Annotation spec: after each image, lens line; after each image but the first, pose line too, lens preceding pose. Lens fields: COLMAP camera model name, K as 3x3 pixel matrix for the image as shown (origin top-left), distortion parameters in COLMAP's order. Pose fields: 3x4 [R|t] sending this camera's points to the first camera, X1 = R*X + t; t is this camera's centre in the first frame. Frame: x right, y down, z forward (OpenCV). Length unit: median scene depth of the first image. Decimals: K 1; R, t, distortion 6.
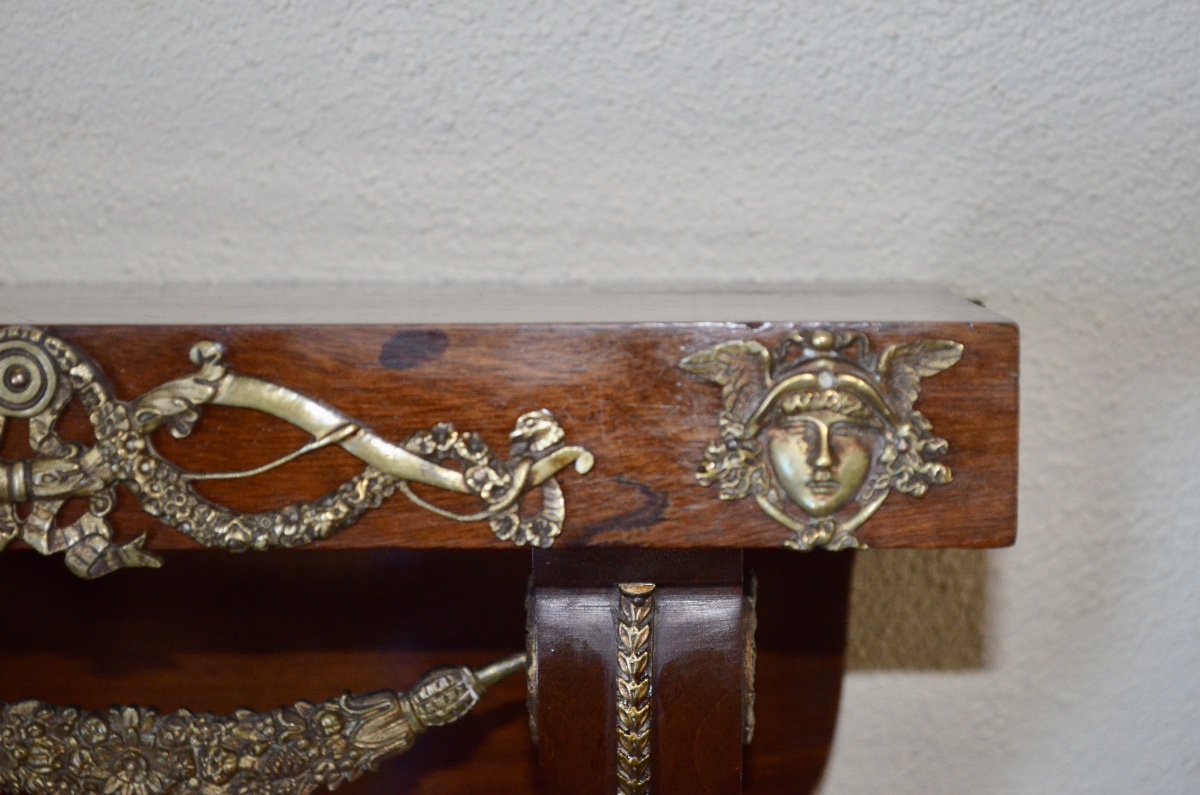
lens RADIAL K [[2661.5, 0, 600.0], [0, 2661.5, 397.5], [0, 0, 1]] dist [0.032942, 0.035828]
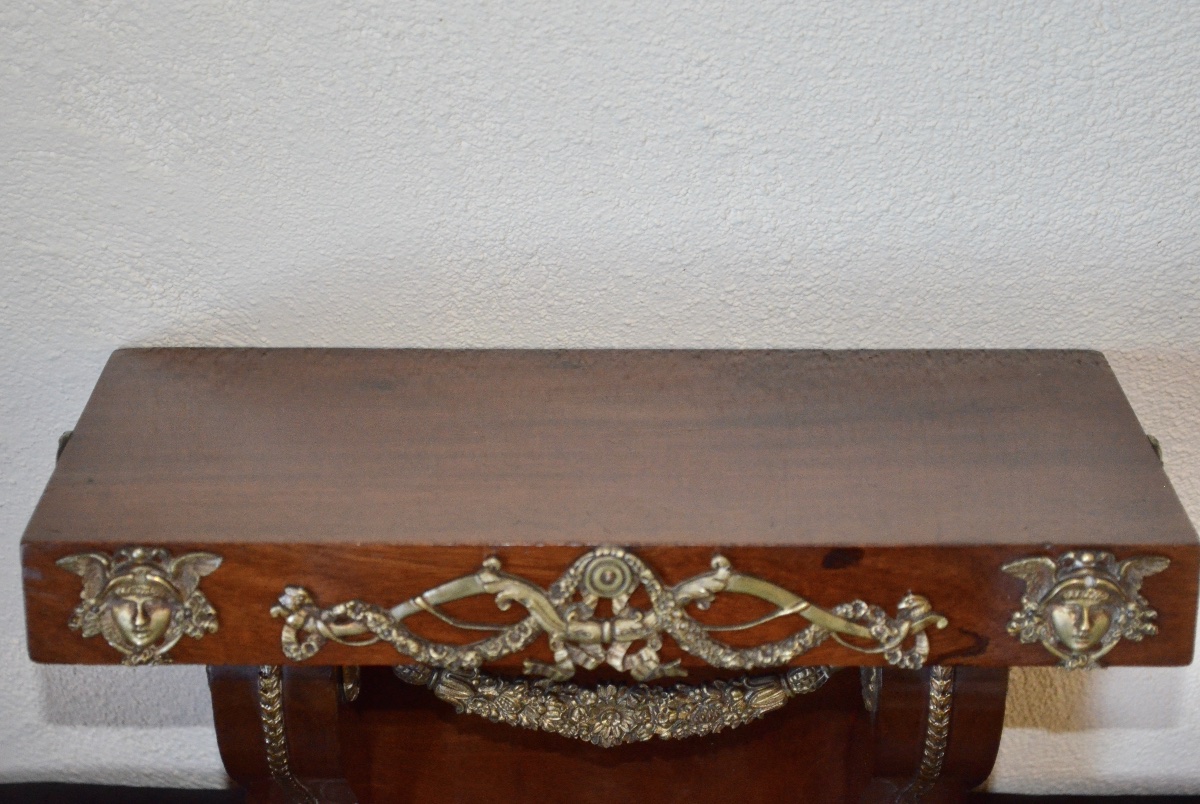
lens RADIAL K [[2728.7, 0, 600.0], [0, 2728.7, 402.0], [0, 0, 1]] dist [0.029093, 0.373989]
pose [[0.999541, -0.002095, 0.030236, -0.210995], [-0.006015, 0.964062, 0.265609, -0.437306], [-0.029706, -0.265669, 0.963607, -0.482202]]
